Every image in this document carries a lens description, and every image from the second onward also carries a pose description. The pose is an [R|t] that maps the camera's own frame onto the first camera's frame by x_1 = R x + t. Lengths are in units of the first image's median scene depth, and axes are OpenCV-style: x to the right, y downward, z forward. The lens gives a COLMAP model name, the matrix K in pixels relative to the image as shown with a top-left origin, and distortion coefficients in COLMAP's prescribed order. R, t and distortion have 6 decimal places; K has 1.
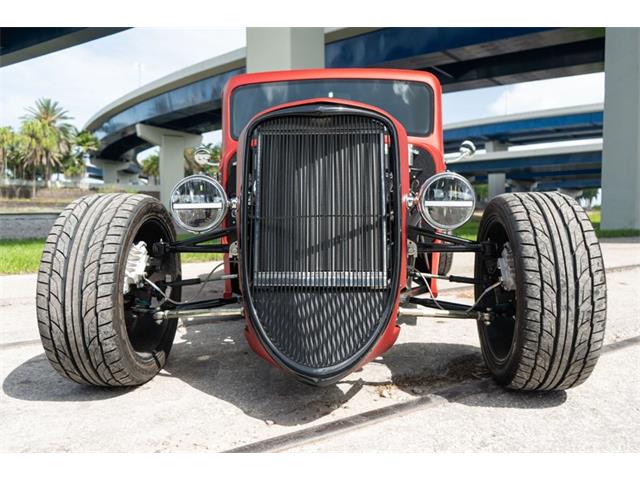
lens RADIAL K [[506.7, 0, 320.0], [0, 506.7, 240.0], [0, 0, 1]] dist [-0.010808, 0.002163]
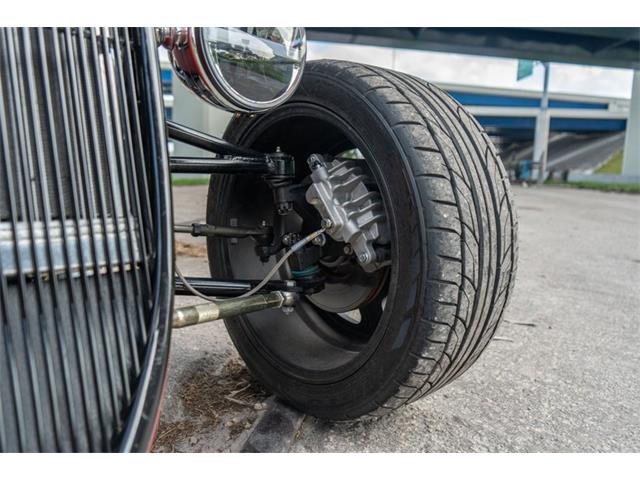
lens RADIAL K [[506.7, 0, 320.0], [0, 506.7, 240.0], [0, 0, 1]] dist [-0.010808, 0.002163]
pose [[0.706700, -0.078268, 0.703171, -0.011262], [0.003481, 0.994235, 0.107167, 0.042604], [-0.707505, -0.073288, 0.702898, 0.723300]]
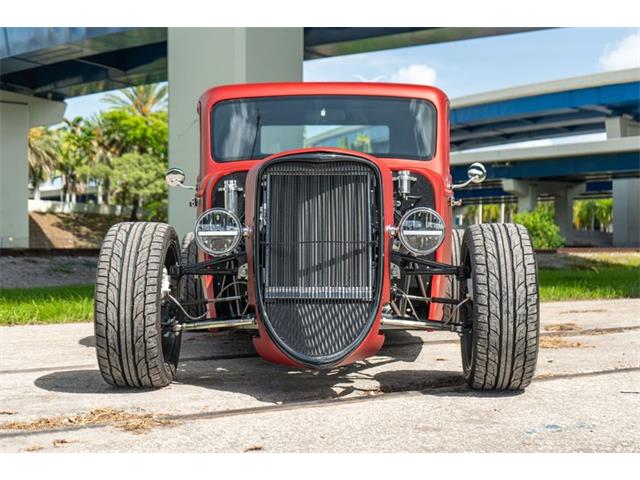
lens RADIAL K [[960.5, 0, 320.0], [0, 960.5, 240.0], [0, 0, 1]] dist [-0.016071, -0.015873]
pose [[0.999513, 0.005266, 0.030745, -0.072767], [-0.003207, 0.997772, -0.066634, 0.111077], [-0.031027, 0.066503, 0.997304, -1.428322]]
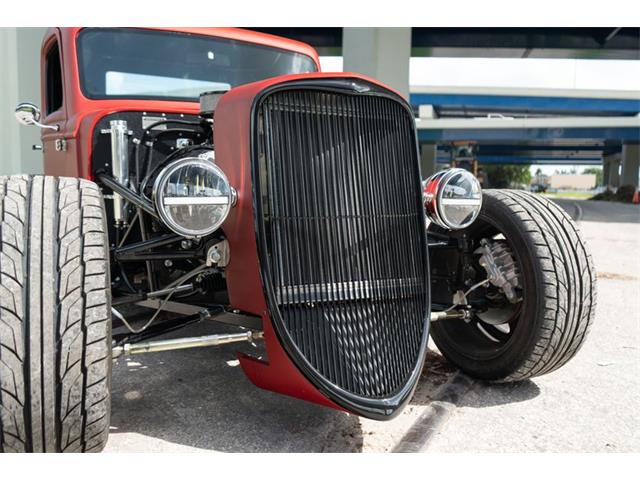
lens RADIAL K [[532.7, 0, 320.0], [0, 532.7, 240.0], [0, 0, 1]] dist [-0.017623, 0.002167]
pose [[0.884415, -0.021597, 0.466201, -0.481858], [-0.002240, 0.998721, 0.050515, -0.054089], [-0.466696, -0.045720, 0.883235, 0.260852]]
